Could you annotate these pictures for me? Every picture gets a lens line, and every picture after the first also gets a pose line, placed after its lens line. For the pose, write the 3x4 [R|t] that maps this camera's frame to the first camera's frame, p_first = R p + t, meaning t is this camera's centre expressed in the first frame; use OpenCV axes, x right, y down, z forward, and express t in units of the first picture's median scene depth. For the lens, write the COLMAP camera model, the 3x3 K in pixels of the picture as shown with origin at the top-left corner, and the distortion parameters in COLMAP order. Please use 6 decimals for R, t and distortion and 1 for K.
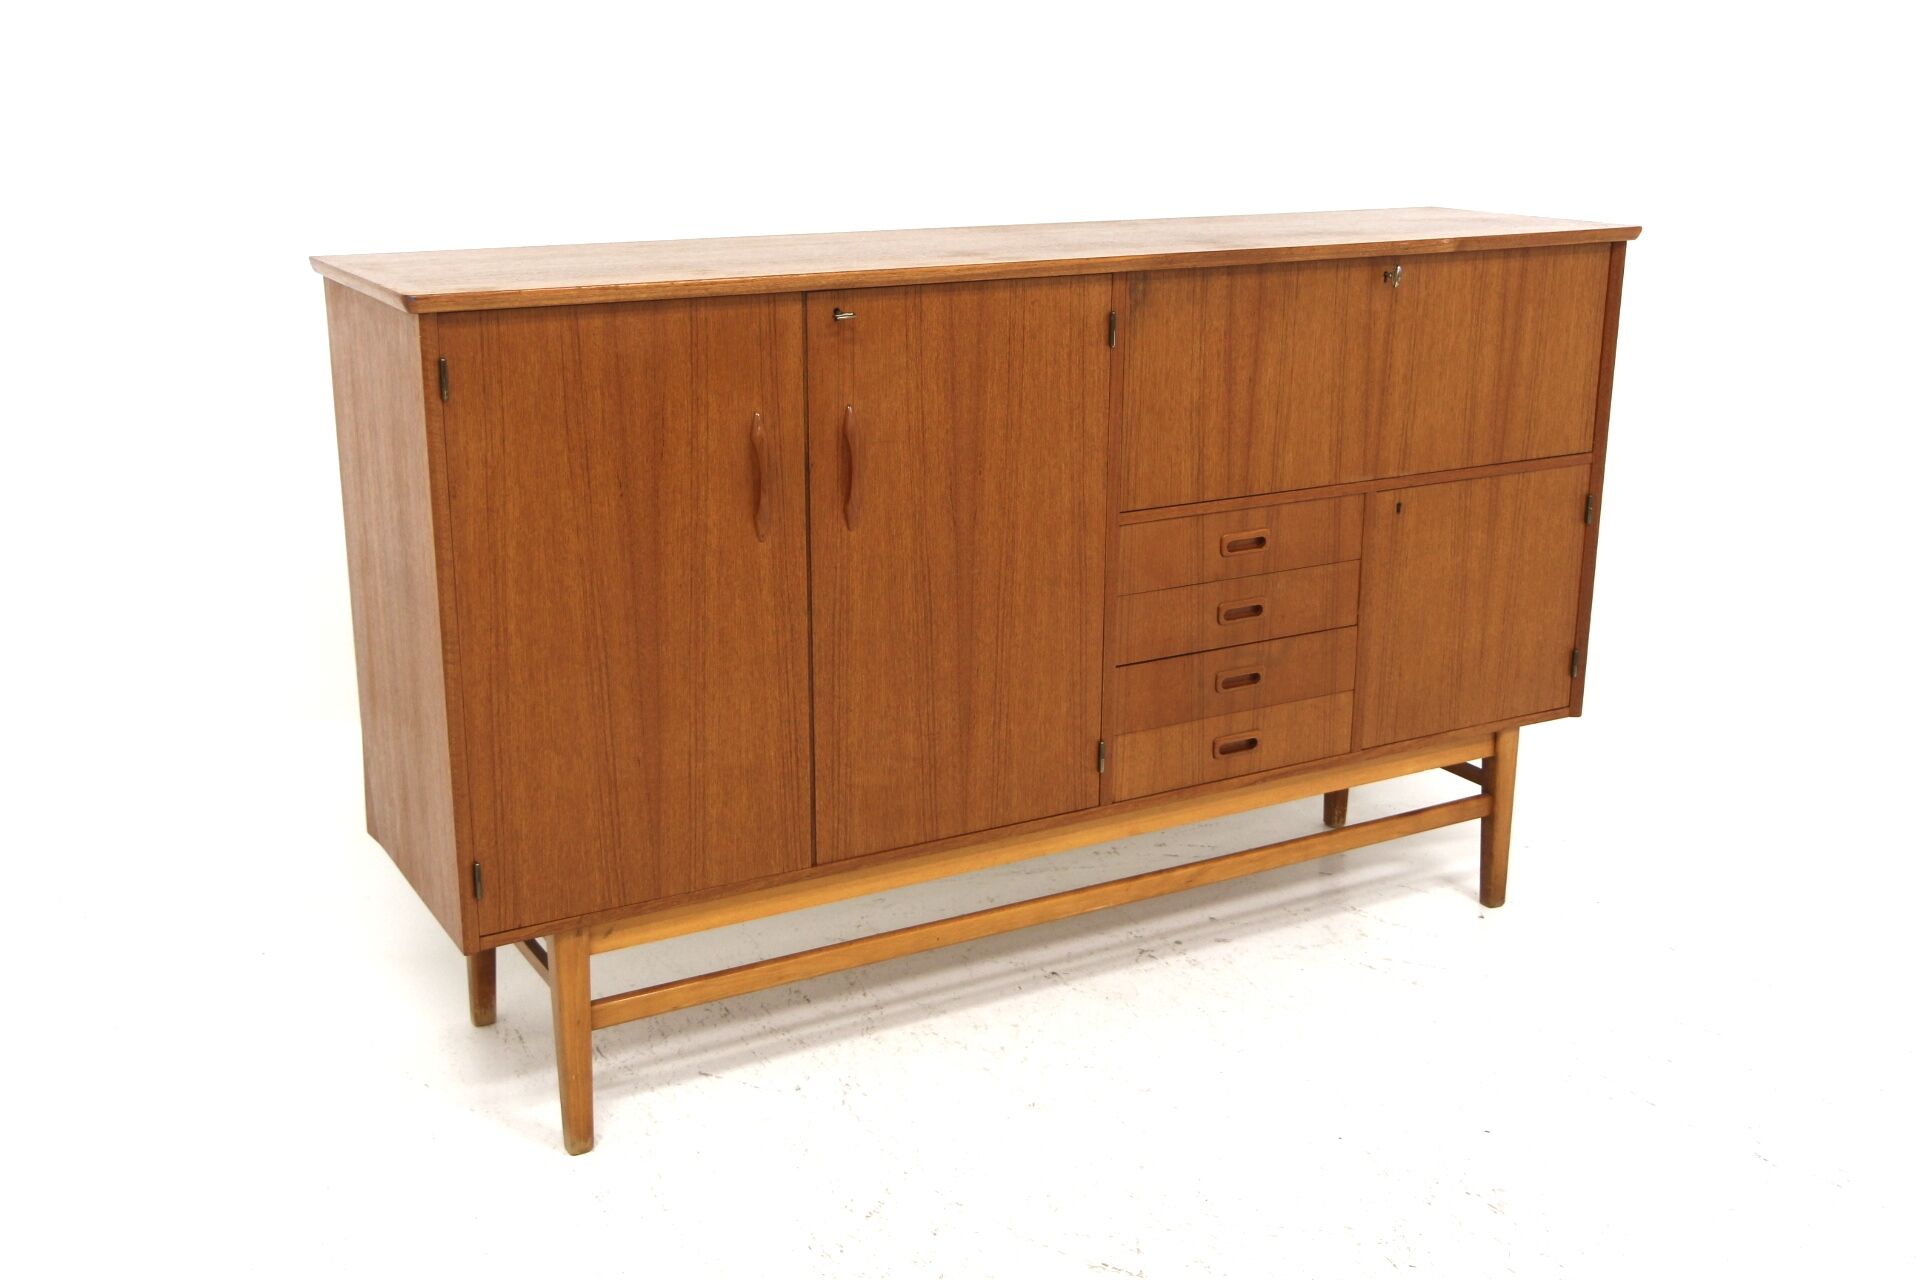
lens RADIAL K [[2063.1, 0, 958.5], [0, 2063.1, 656.8], [0, 0, 1]] dist [-0.025458, 0.000000]
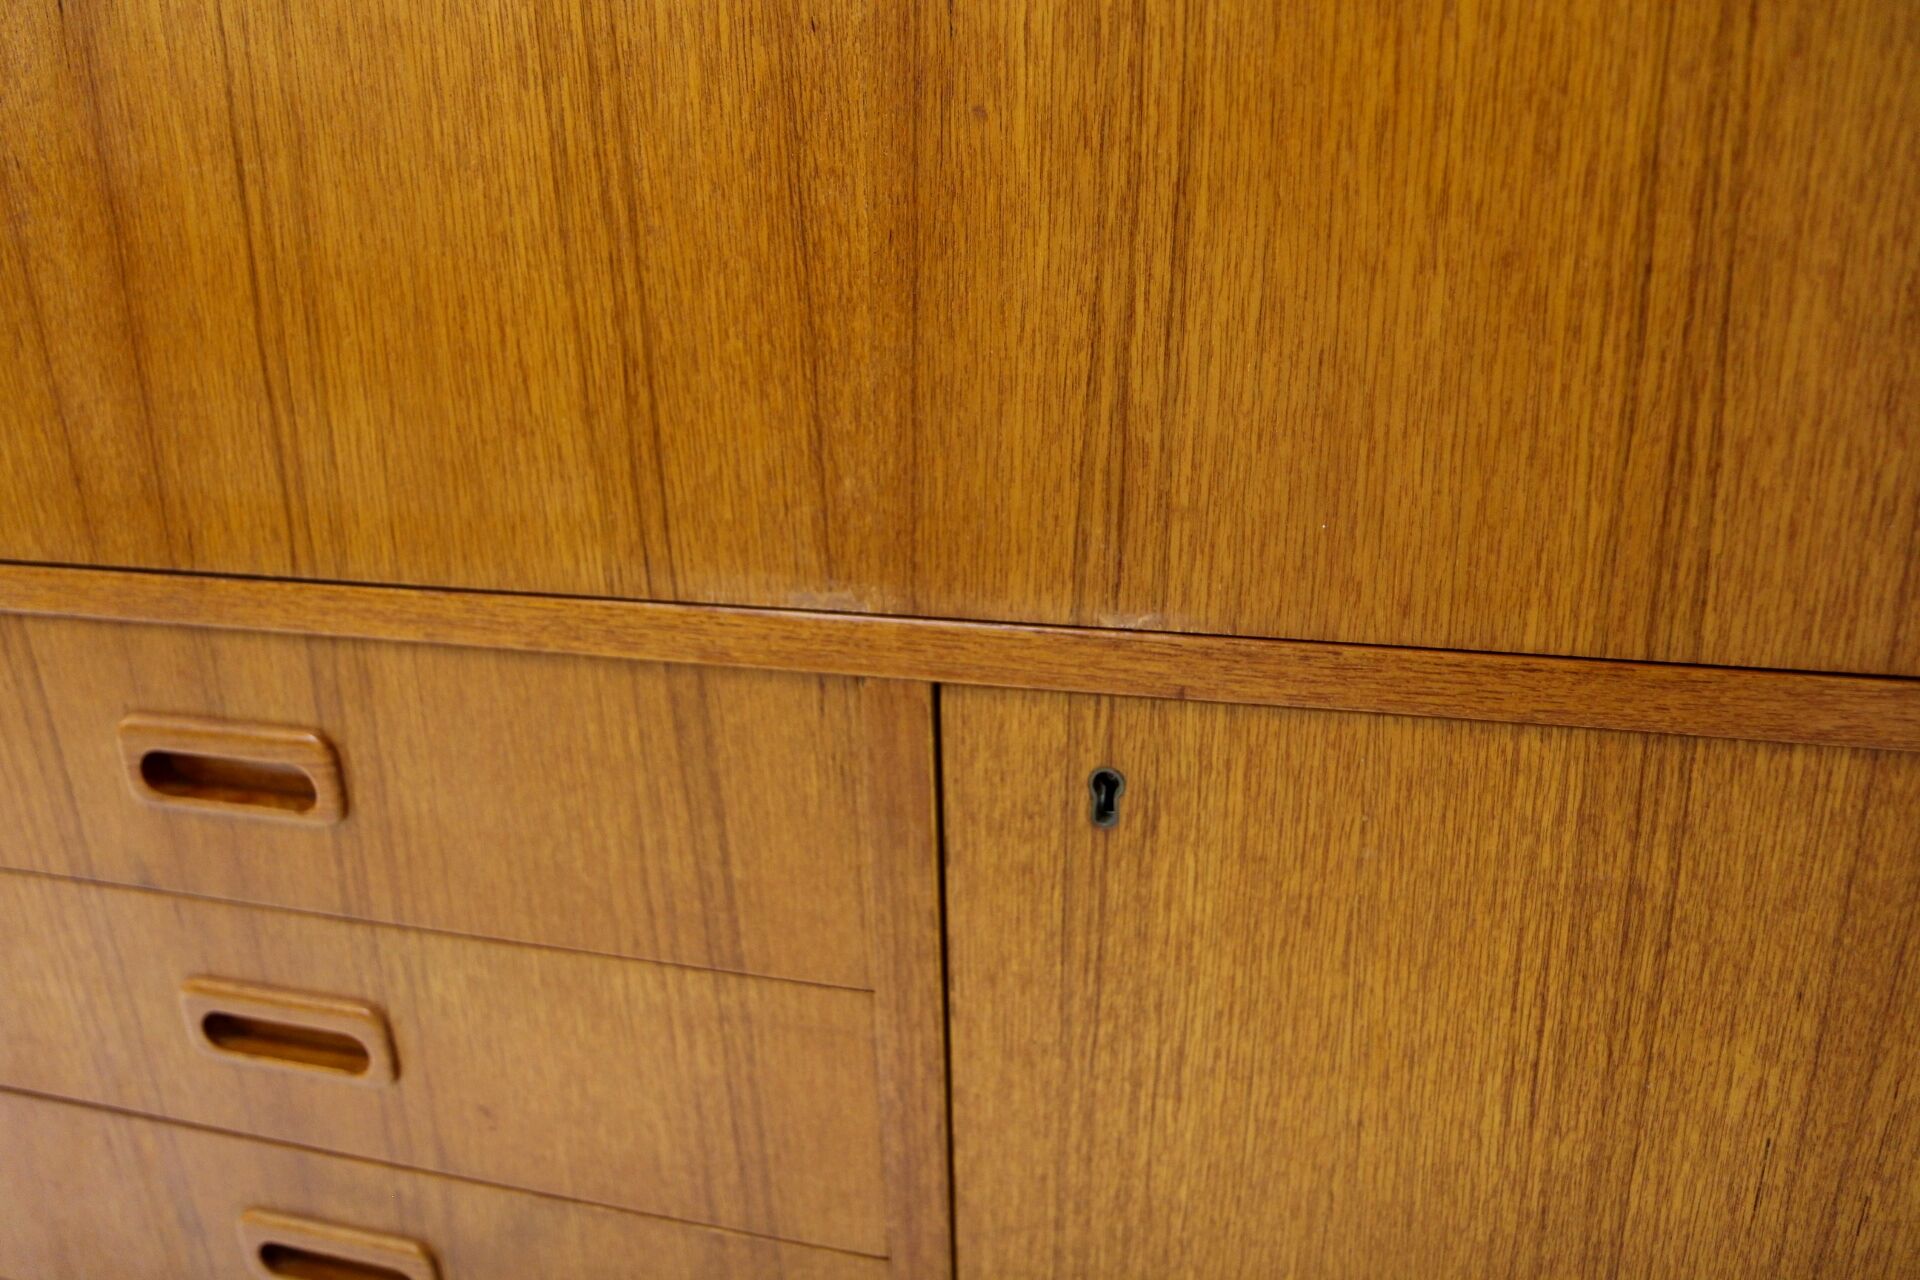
lens RADIAL K [[1482.3, 0, 954.9], [0, 1482.3, 630.2], [0, 0, 1]] dist [-0.074460, 0.007226]
pose [[0.712552, 0.212102, -0.668791, 0.314736], [-0.173007, 0.976894, 0.125486, -0.109977], [0.679954, 0.026290, 0.732783, 0.983952]]
